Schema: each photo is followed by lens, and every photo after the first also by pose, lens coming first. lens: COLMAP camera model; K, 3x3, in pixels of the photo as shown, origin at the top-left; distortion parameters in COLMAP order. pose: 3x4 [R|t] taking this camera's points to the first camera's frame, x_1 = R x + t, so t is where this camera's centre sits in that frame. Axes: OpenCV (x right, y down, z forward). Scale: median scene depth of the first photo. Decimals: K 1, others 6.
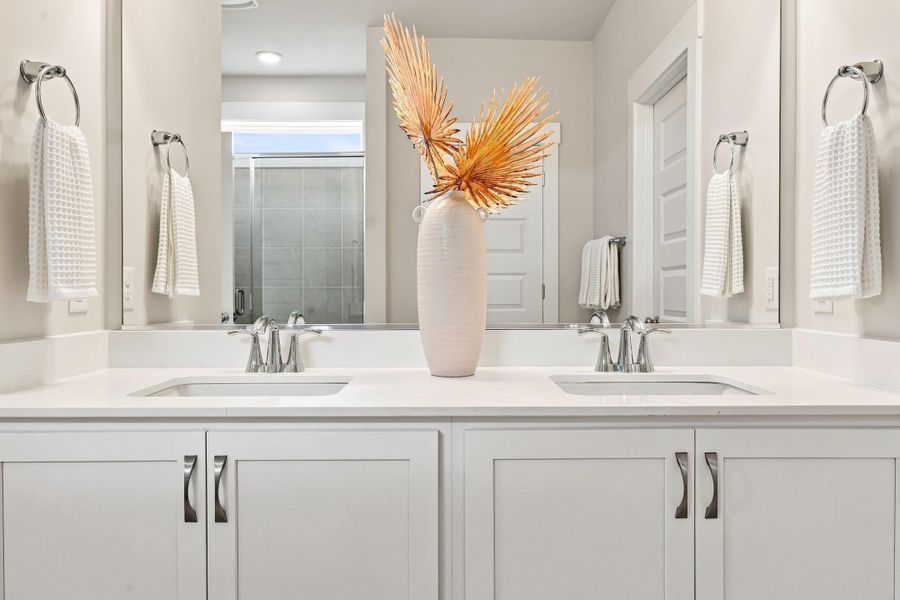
lens RADIAL K [[576.8, 0, 450.0], [0, 576.8, 300.0], [0, 0, 1]] dist [-0.002522, -0.000975]
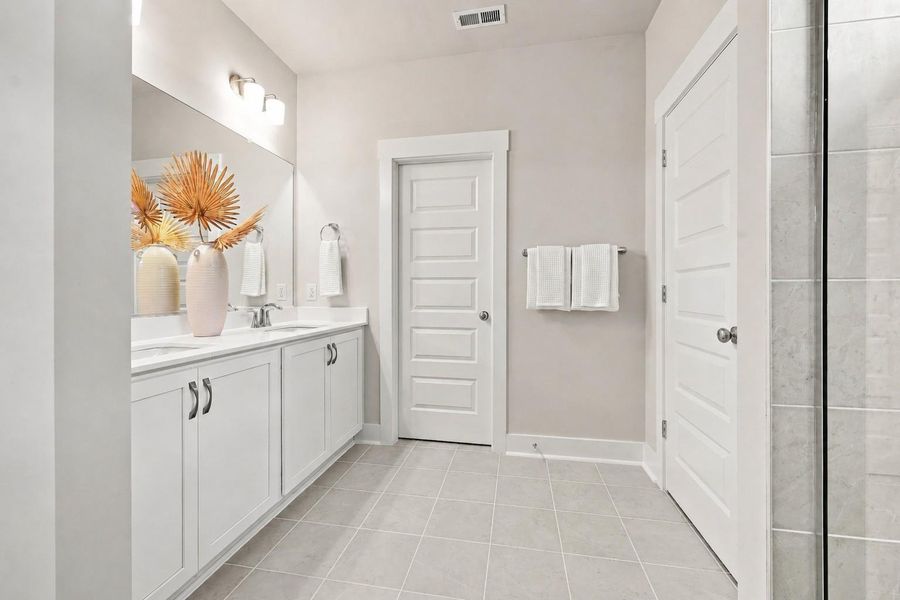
lens RADIAL K [[368.4, 0, 452.7], [0, 368.4, 293.1], [0, 0, 1]] dist [0.001645, 0.000125]
pose [[0.189993, -0.001537, 0.981784, -1.023243], [0.013320, 0.999911, -0.001012, -0.003754], [-0.981695, 0.013270, 0.189996, -0.053656]]
